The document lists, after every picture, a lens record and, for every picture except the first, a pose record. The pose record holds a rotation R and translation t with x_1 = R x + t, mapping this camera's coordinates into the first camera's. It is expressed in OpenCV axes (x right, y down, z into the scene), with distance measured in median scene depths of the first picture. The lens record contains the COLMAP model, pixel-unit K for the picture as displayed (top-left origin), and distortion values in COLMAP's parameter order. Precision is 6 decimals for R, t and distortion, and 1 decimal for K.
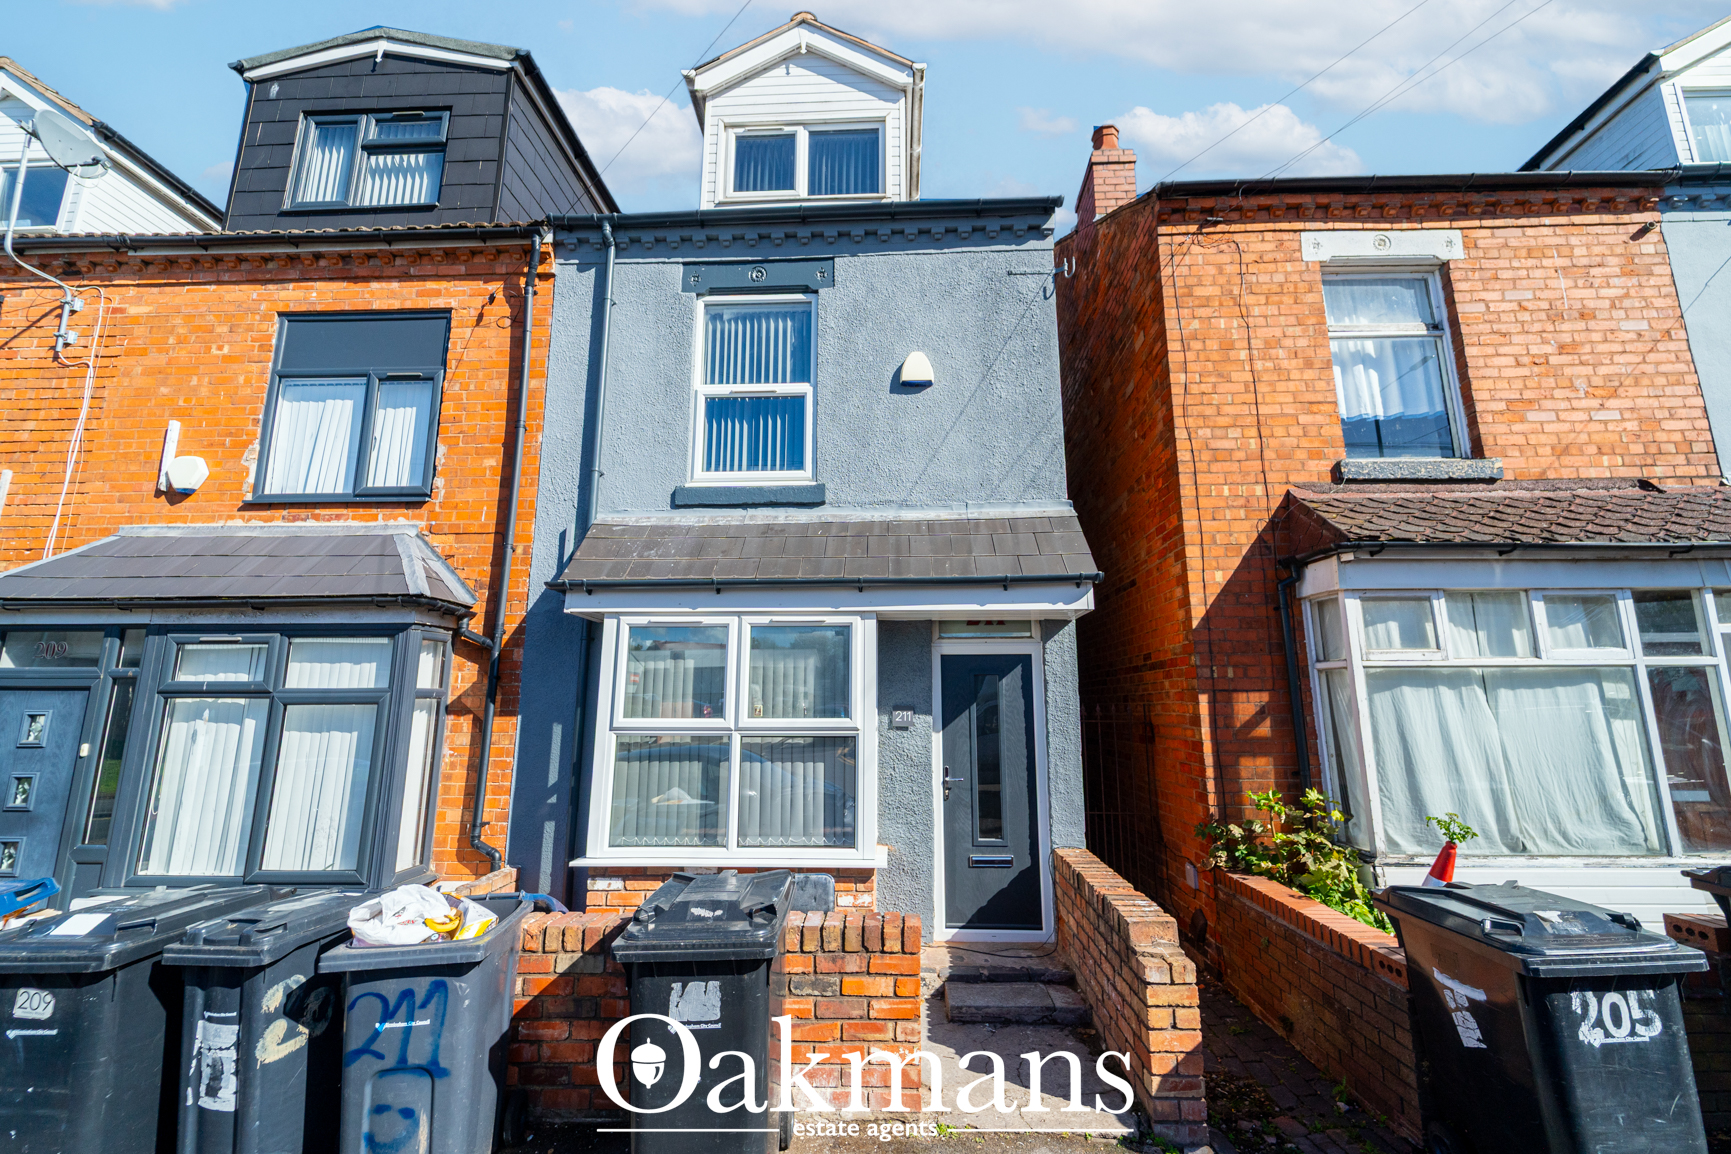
lens RADIAL K [[710.3, 0, 865.5], [0, 710.3, 577.0], [0, 0, 1]] dist [0.000261, -0.000634]
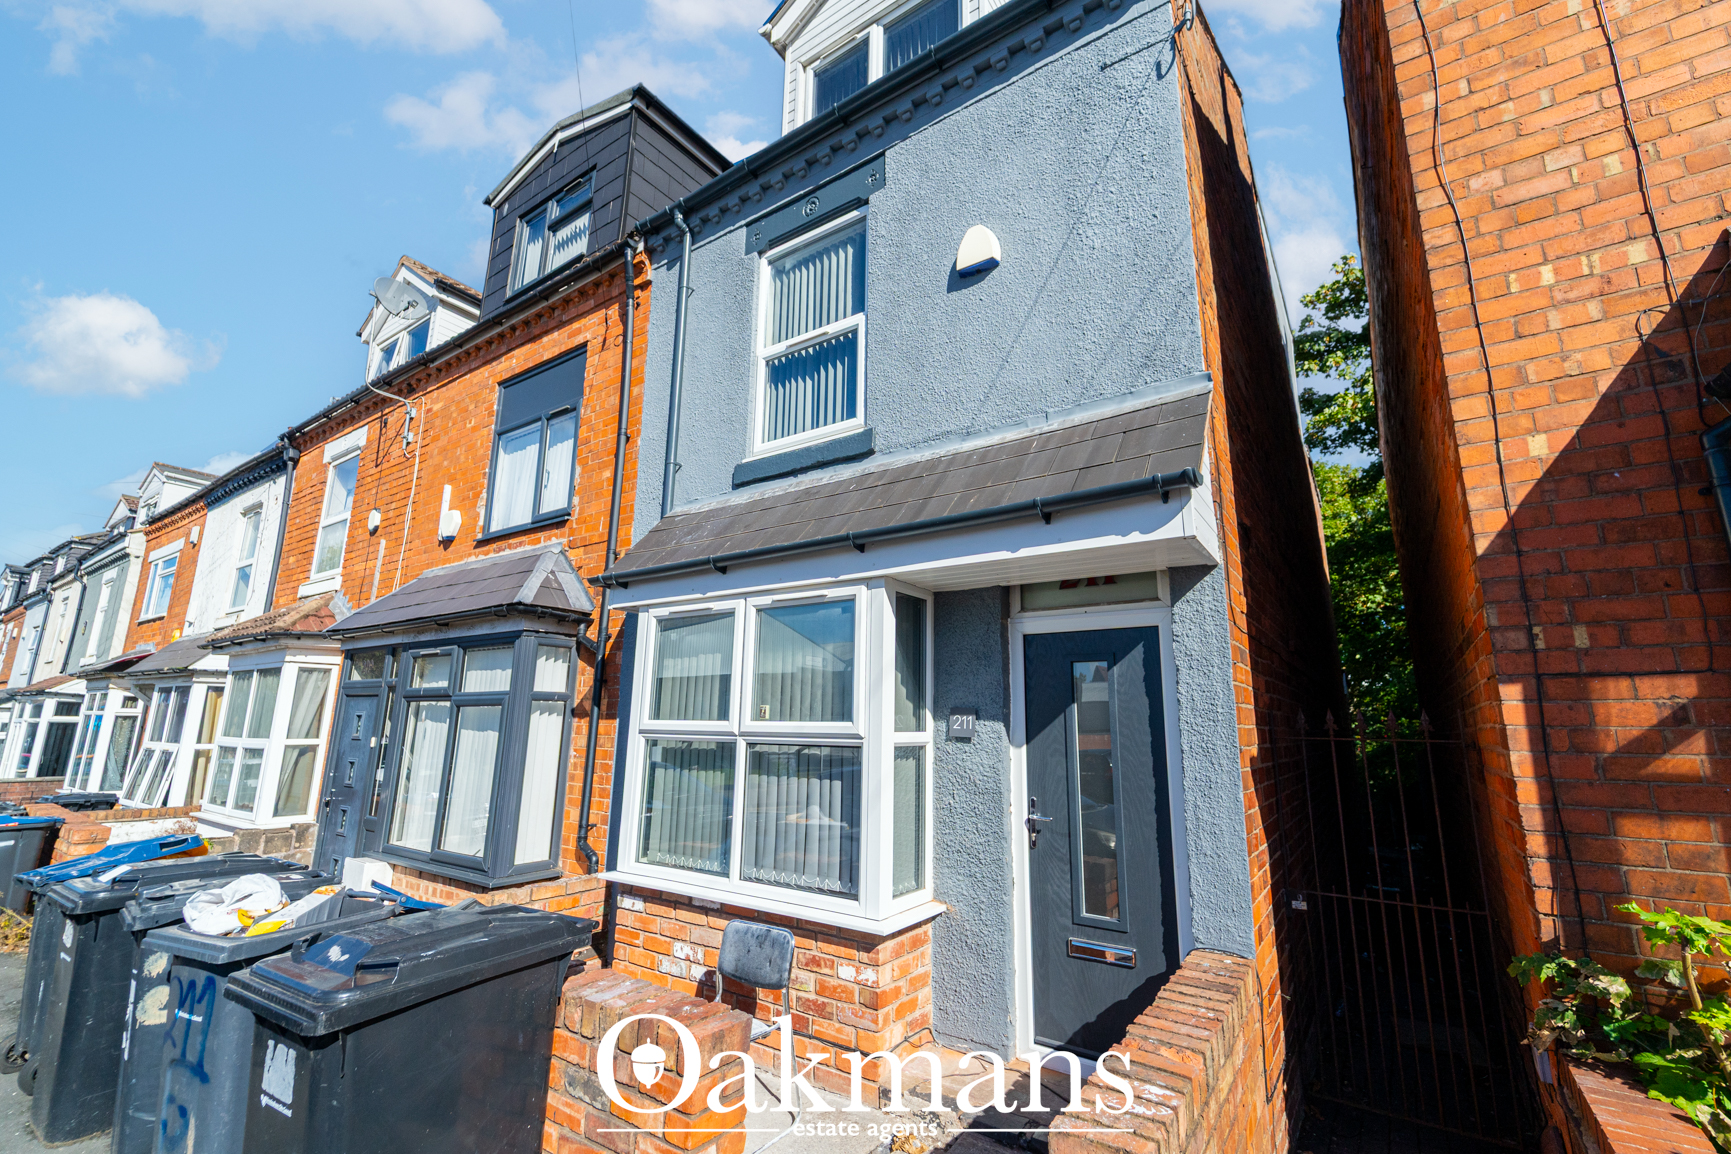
lens RADIAL K [[724.5, 0, 865.5], [0, 724.5, 577.0], [0, 0, 1]] dist [0.000264, -0.000919]
pose [[0.845450, -0.095845, -0.525383, 0.354951], [0.080874, 0.995396, -0.051446, 0.077805], [0.527895, 0.001006, 0.849309, 0.321059]]
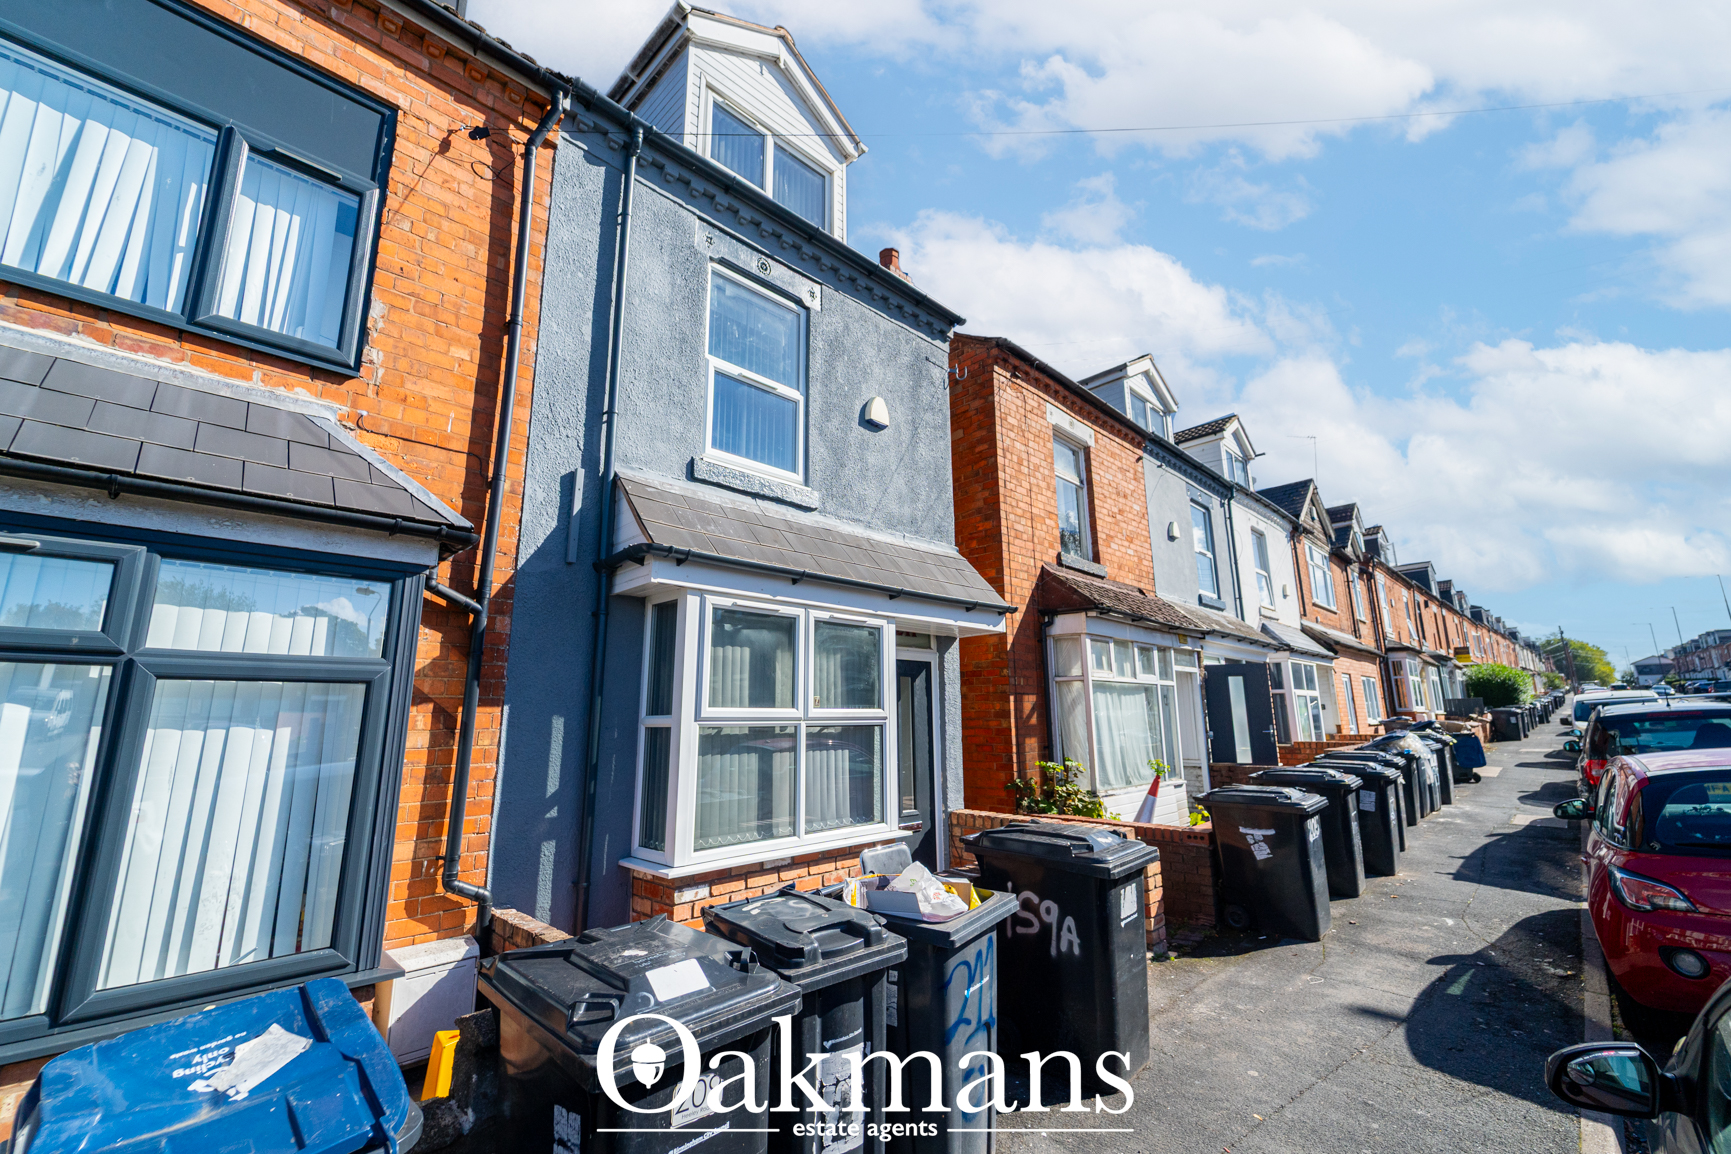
lens RADIAL K [[710.3, 0, 865.5], [0, 710.3, 577.0], [0, 0, 1]] dist [0.000261, -0.000634]
pose [[0.678700, 0.141479, 0.720659, -0.786444], [-0.124384, 0.989237, -0.077064, 0.071066], [-0.723805, -0.037335, 0.688993, 0.213212]]
